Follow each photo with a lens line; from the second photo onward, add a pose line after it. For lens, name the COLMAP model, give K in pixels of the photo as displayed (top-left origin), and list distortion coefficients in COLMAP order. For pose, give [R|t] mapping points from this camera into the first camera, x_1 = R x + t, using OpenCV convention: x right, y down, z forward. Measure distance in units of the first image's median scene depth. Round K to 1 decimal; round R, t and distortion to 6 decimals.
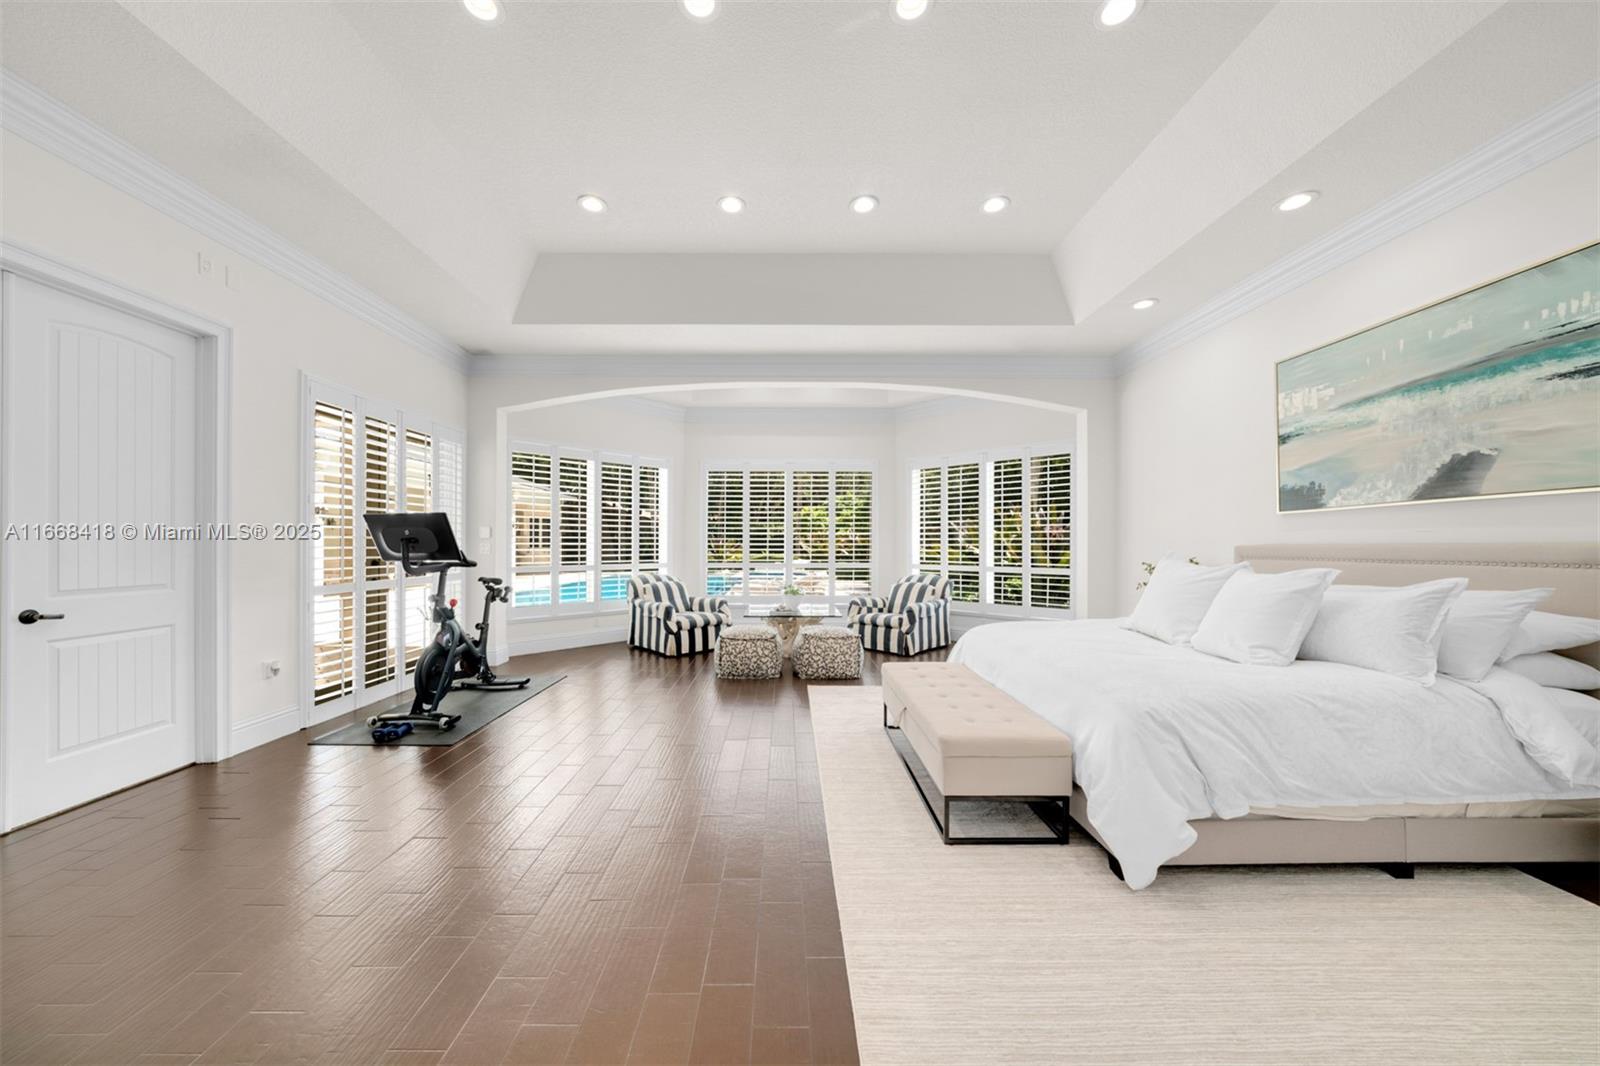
lens RADIAL K [[549.1, 0, 799.5], [0, 549.1, 543.8], [0, 0, 1]] dist [-0.001272, -0.000032]
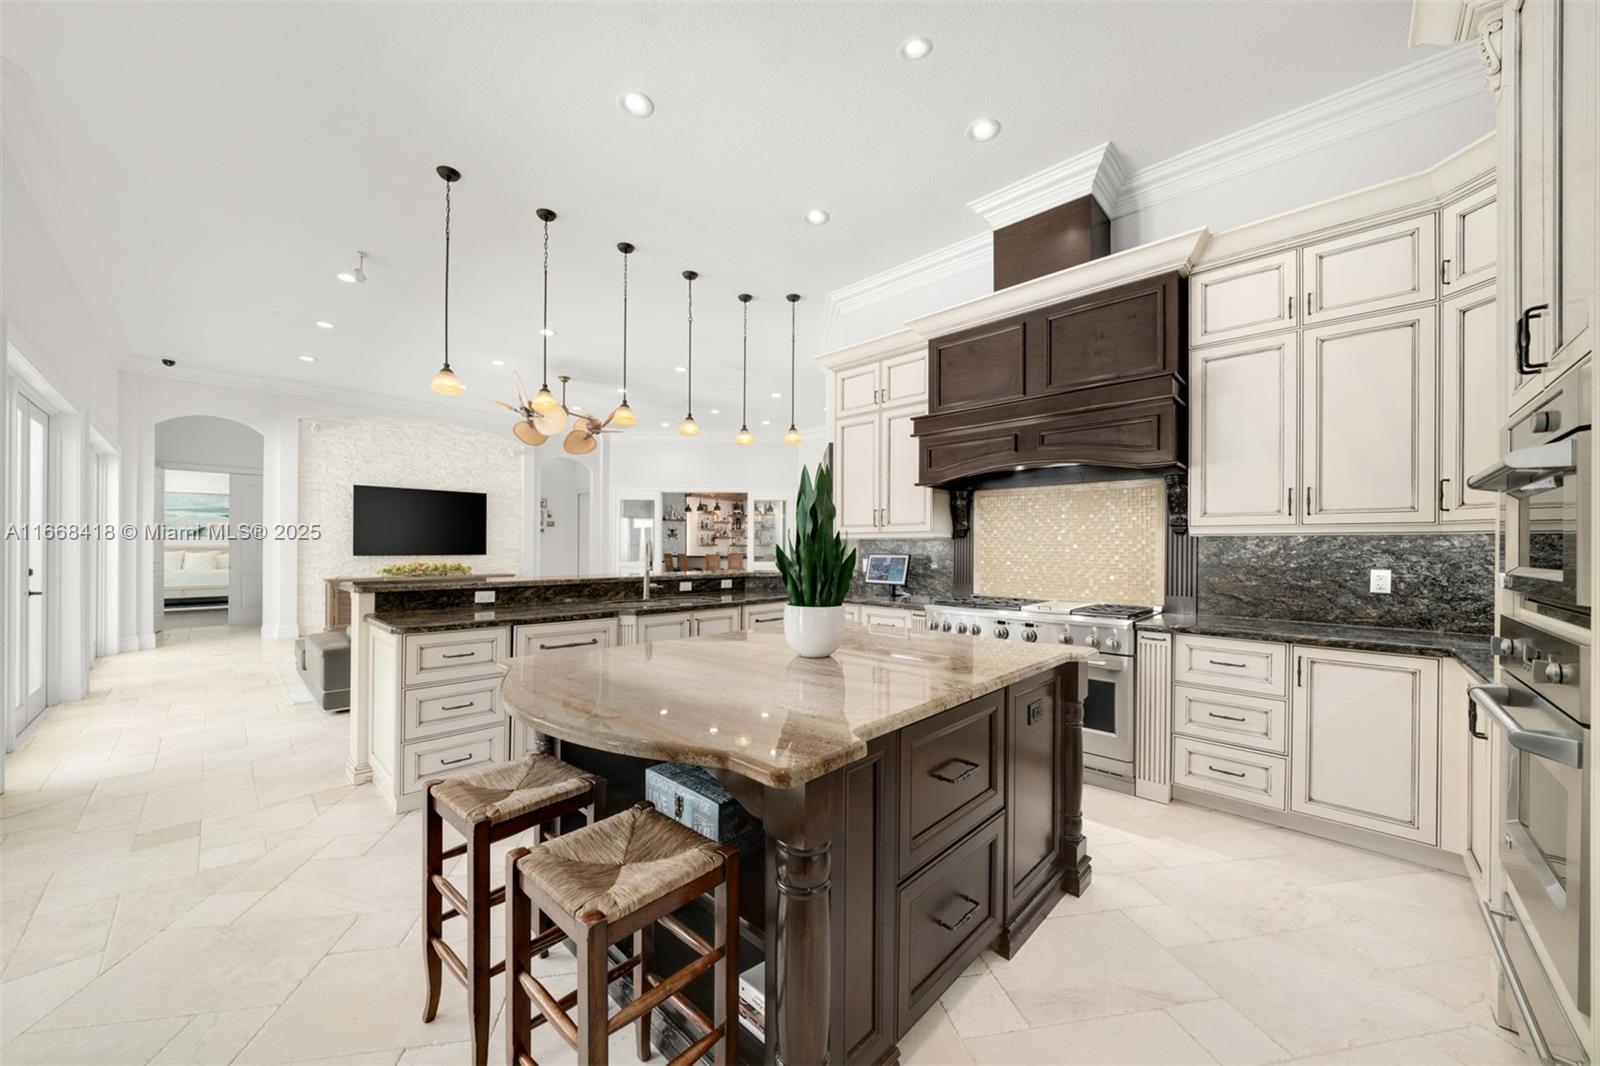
lens RADIAL K [[582.0, 0, 798.7], [0, 582.0, 543.5], [0, 0, 1]] dist [-0.002196, 0.000324]
pose [[-0.703218, -0.001759, 0.710972, -4.906247], [-0.008111, 0.999952, -0.005549, -0.030411], [-0.710928, -0.009669, -0.703199, 0.707101]]
